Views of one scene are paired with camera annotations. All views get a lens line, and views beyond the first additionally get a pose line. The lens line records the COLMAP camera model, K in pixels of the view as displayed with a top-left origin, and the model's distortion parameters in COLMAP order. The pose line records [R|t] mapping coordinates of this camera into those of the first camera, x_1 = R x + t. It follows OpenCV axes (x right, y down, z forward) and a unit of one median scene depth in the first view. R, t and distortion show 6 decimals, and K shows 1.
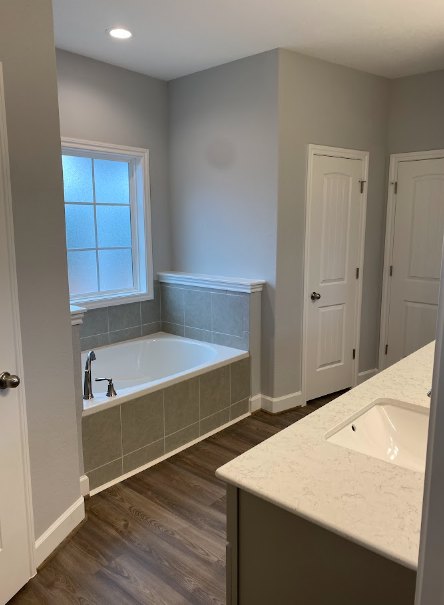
lens RADIAL K [[449.3, 0, 235.7], [0, 449.3, 303.2], [0, 0, 1]] dist [0.003237, -0.000987]
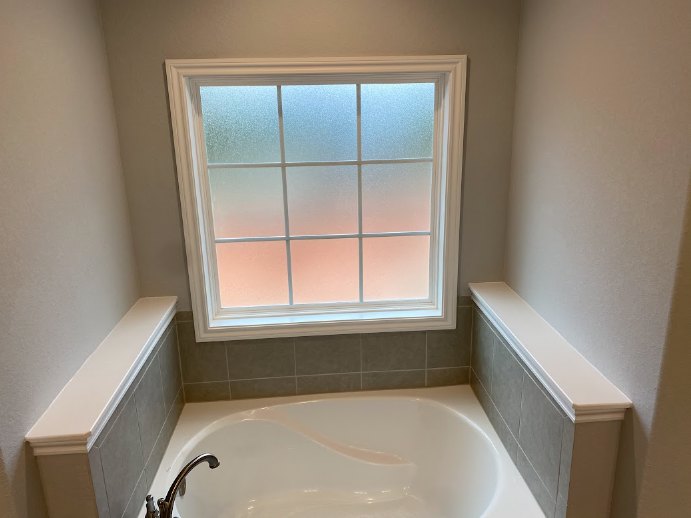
lens RADIAL K [[536.9, 0, 345.5], [0, 536.9, 259.0], [0, 0, 1]] dist [0.006767, -0.010646]
pose [[0.695259, 0.194245, -0.692015, 0.187658], [-0.103366, 0.979803, 0.171175, -0.220743], [0.711288, -0.047480, 0.701295, 0.505059]]
